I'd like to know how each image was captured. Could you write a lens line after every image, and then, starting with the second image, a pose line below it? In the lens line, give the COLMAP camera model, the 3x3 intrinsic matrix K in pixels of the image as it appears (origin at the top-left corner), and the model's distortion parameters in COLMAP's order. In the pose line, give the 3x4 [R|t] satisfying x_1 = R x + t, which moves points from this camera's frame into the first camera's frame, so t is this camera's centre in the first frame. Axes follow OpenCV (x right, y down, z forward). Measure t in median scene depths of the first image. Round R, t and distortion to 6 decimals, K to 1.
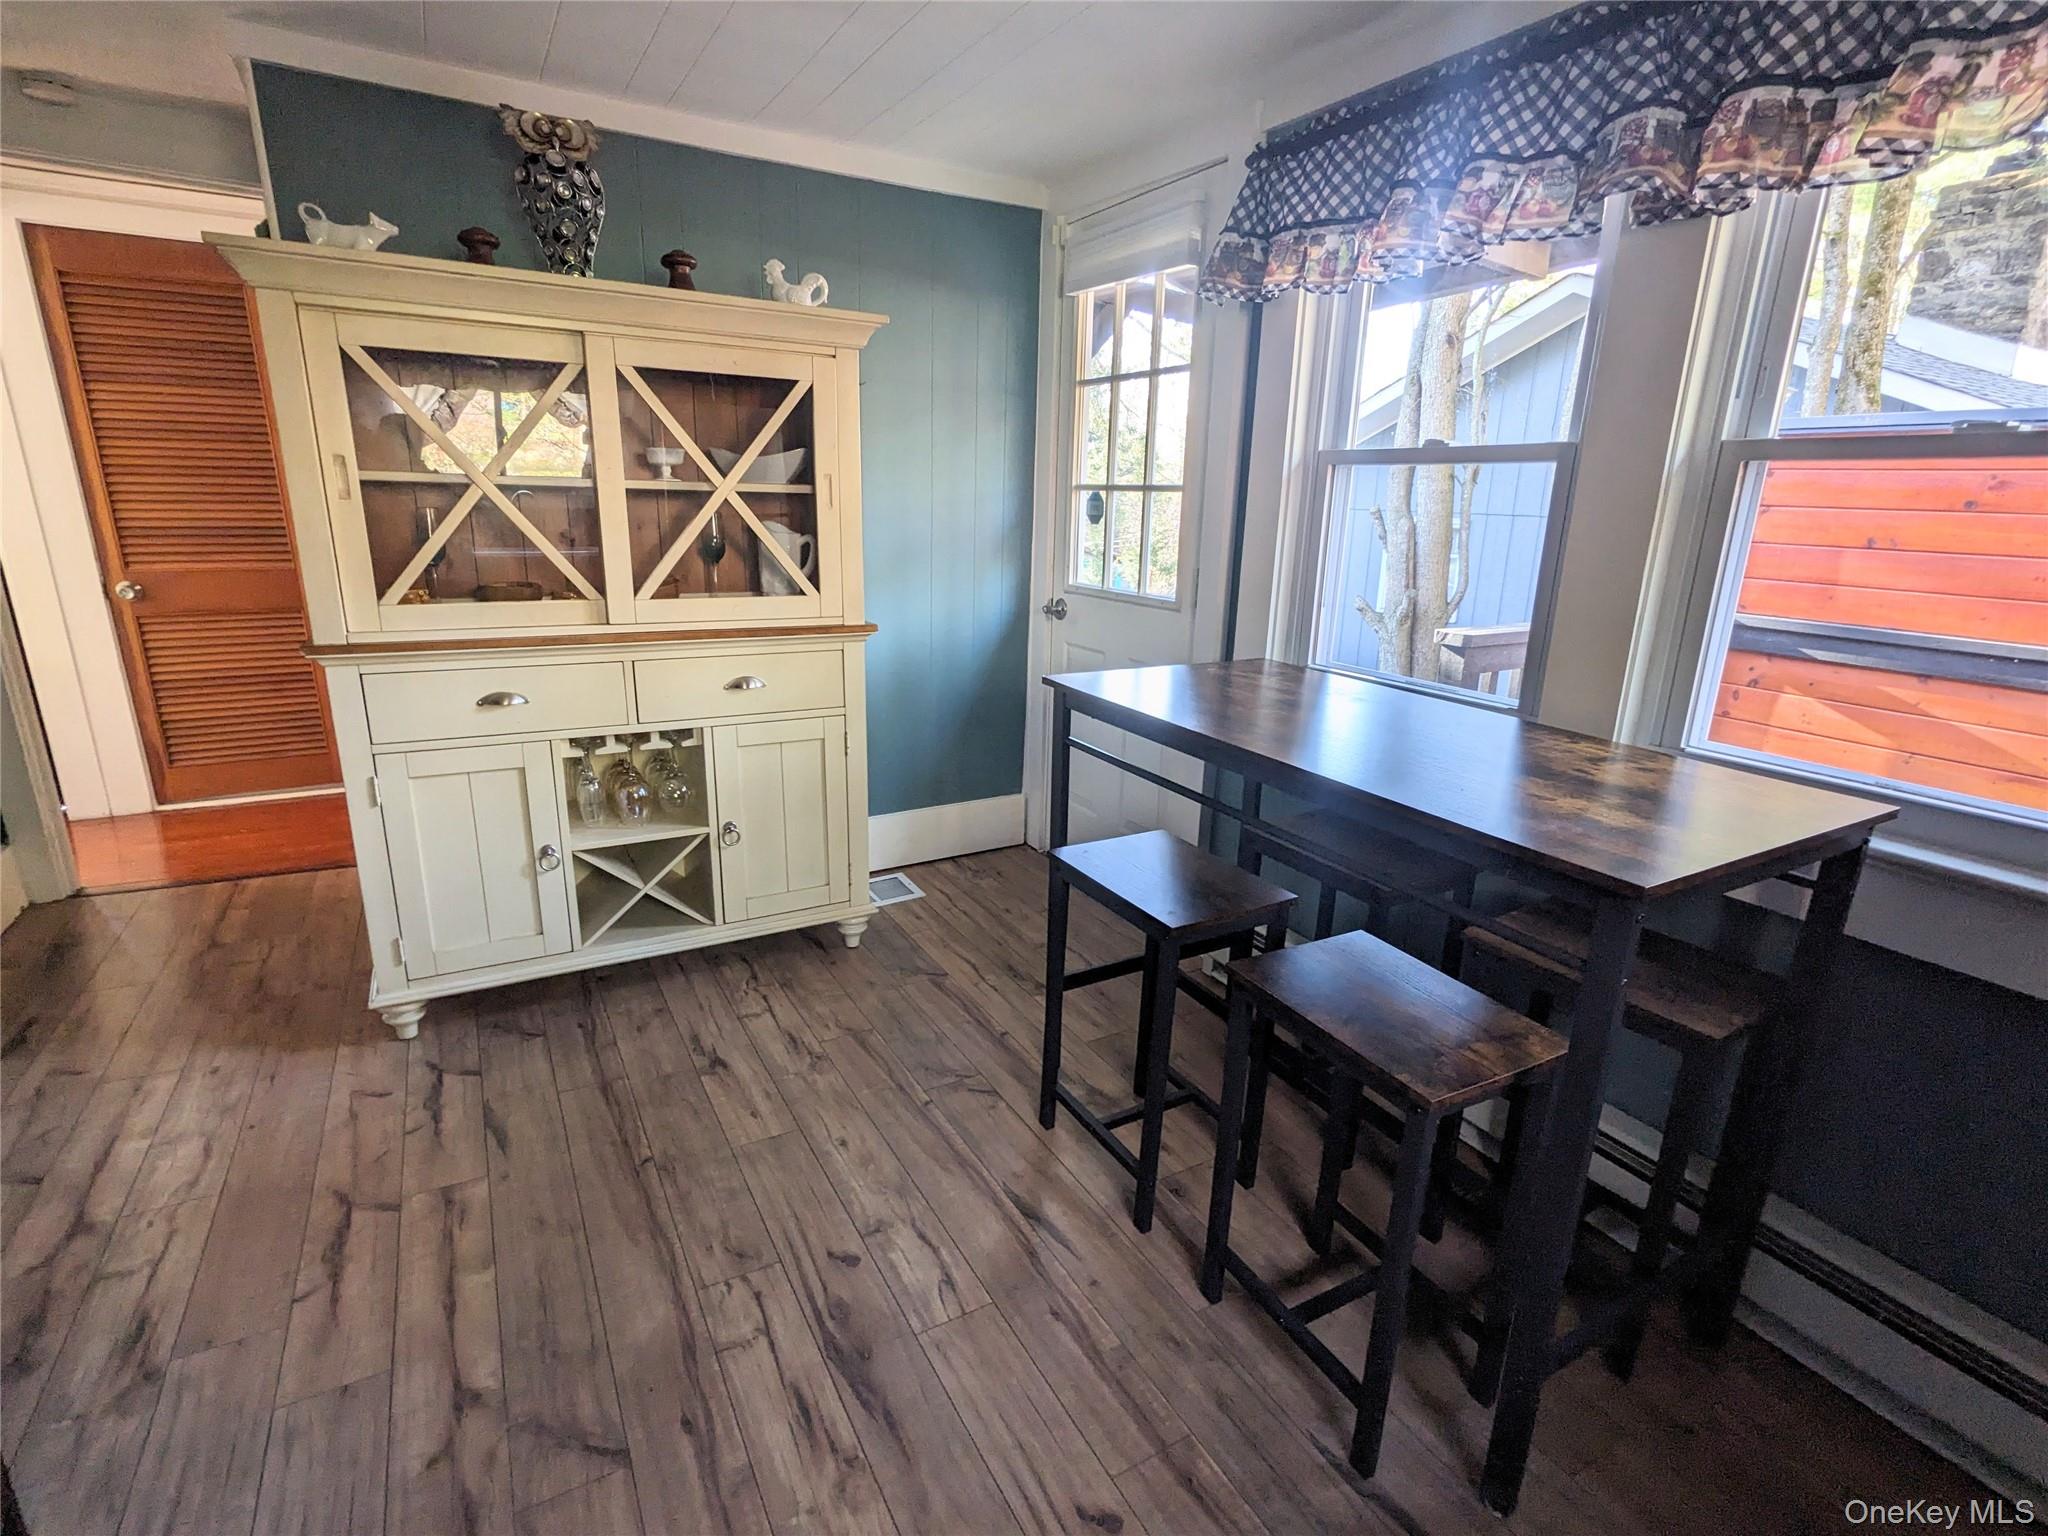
lens RADIAL K [[995.0, 0, 1034.0], [0, 995.0, 771.1], [0, 0, 1]] dist [0.001141, -0.000232]
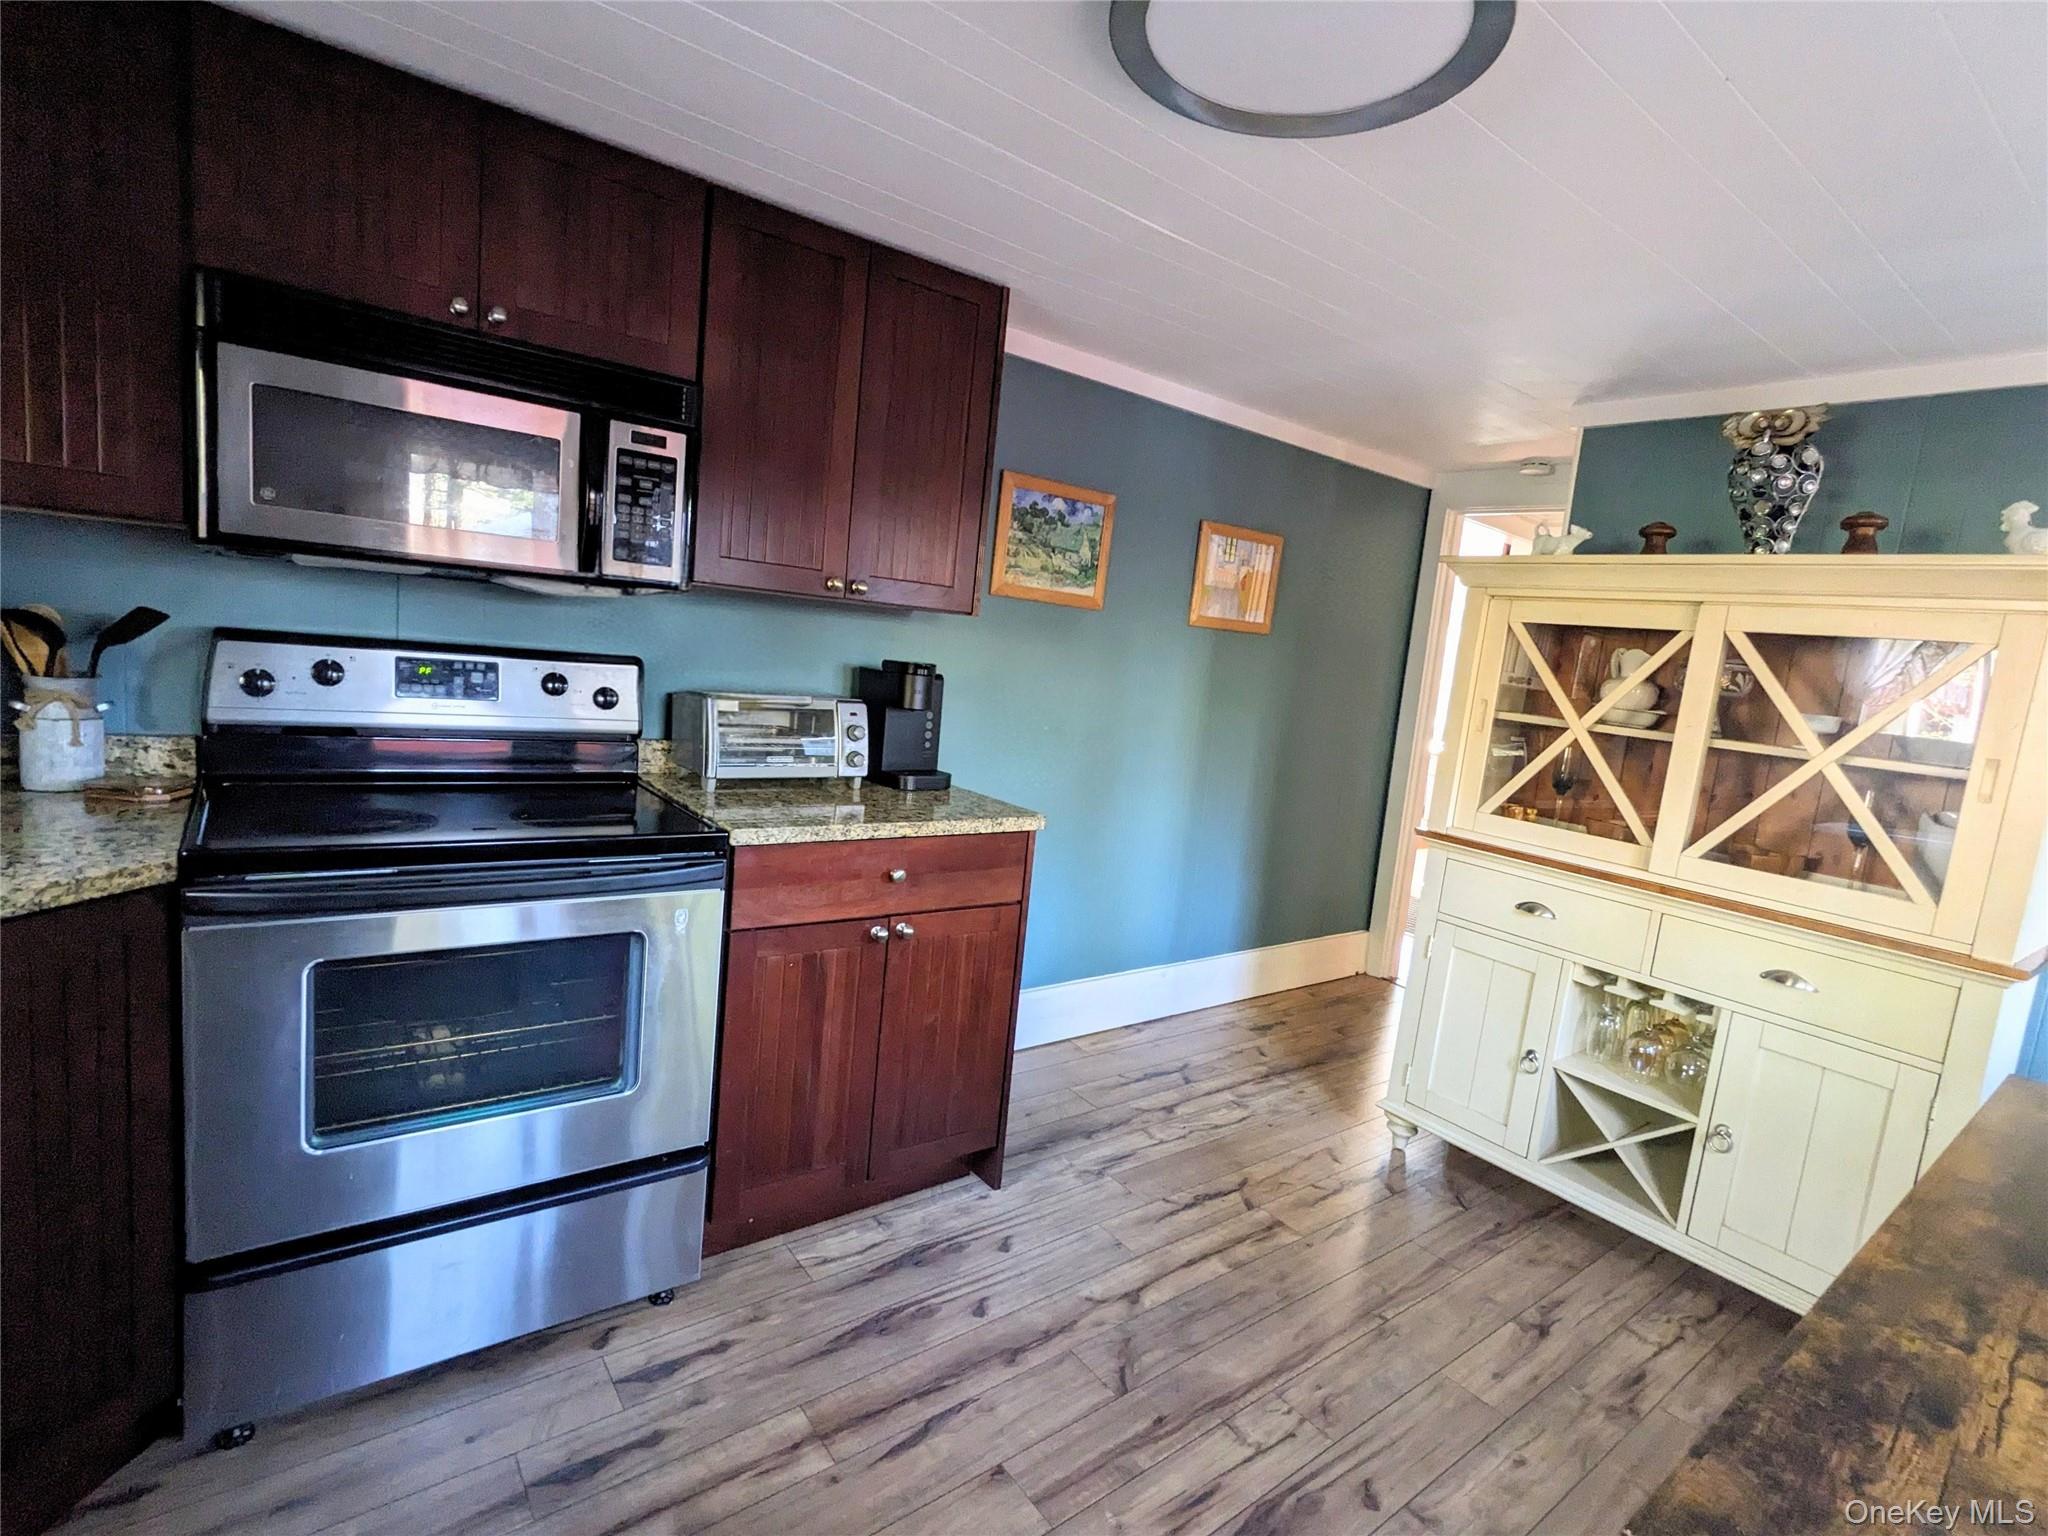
lens RADIAL K [[995.0, 0, 1034.0], [0, 995.0, 771.1], [0, 0, 1]] dist [0.001141, -0.000232]
pose [[0.130900, 0.114192, -0.984797, 0.498496], [-0.361167, 0.930575, 0.059898, -0.081235], [0.923268, 0.347836, 0.163055, 0.233549]]
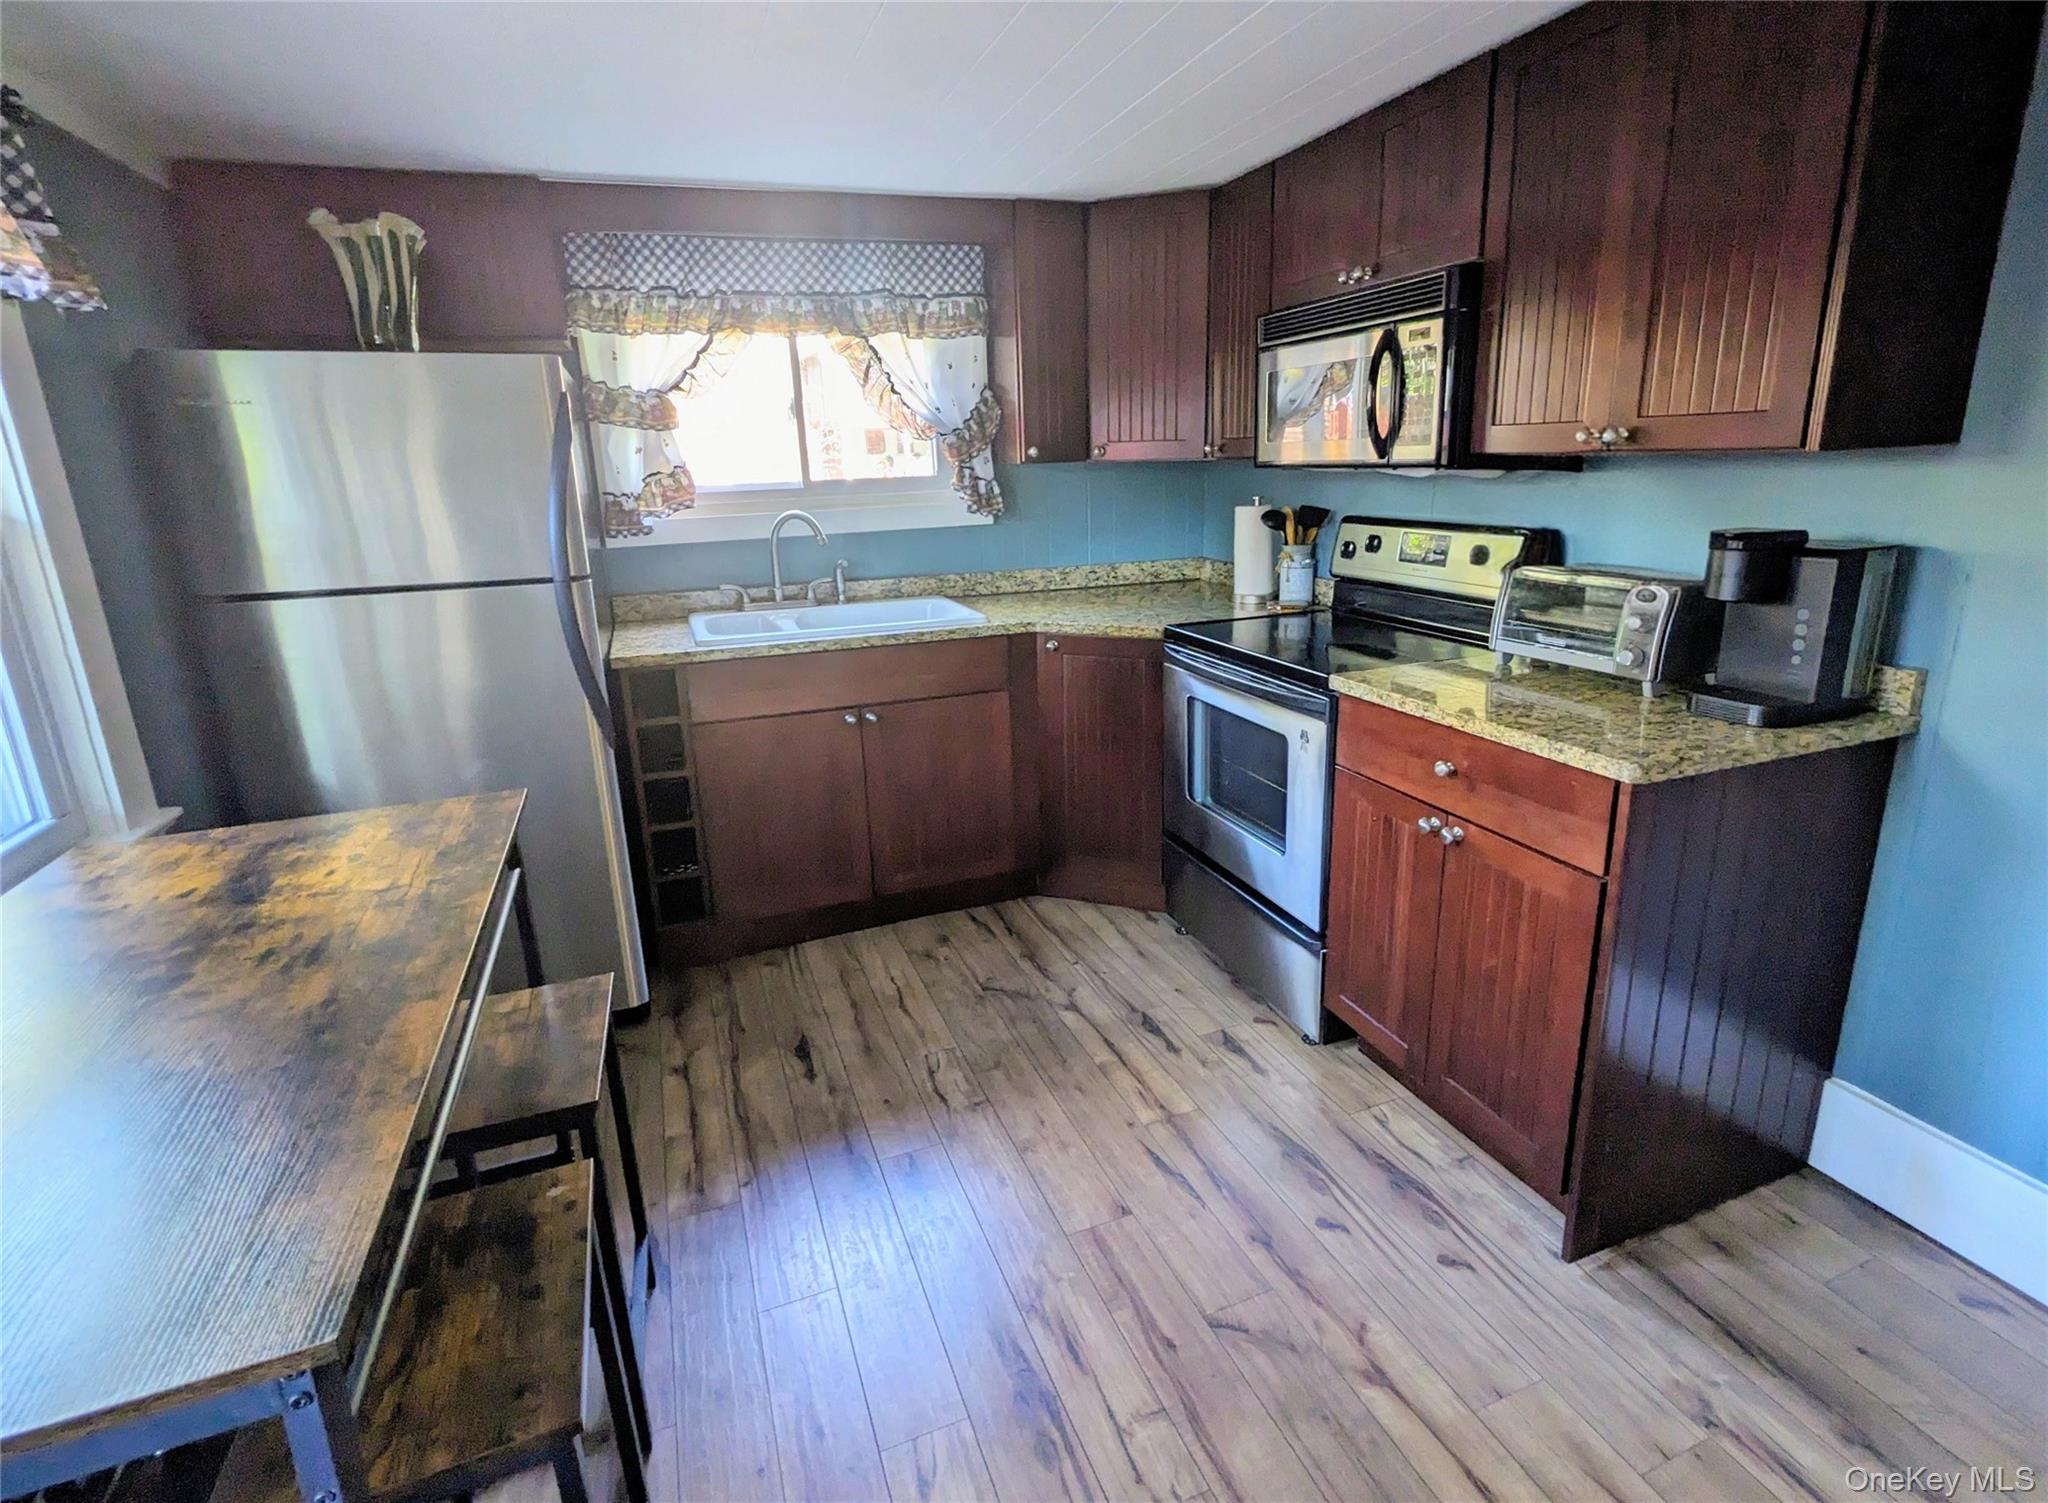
lens RADIAL K [[989.6, 0, 1029.8], [0, 989.6, 722.1], [0, 0, 1]] dist [0.000443, 0.000052]
pose [[-0.986743, -0.036044, 0.158237, -0.220871], [0.051071, 0.856525, 0.513572, -0.370577], [-0.154046, 0.514845, -0.843330, 1.047609]]
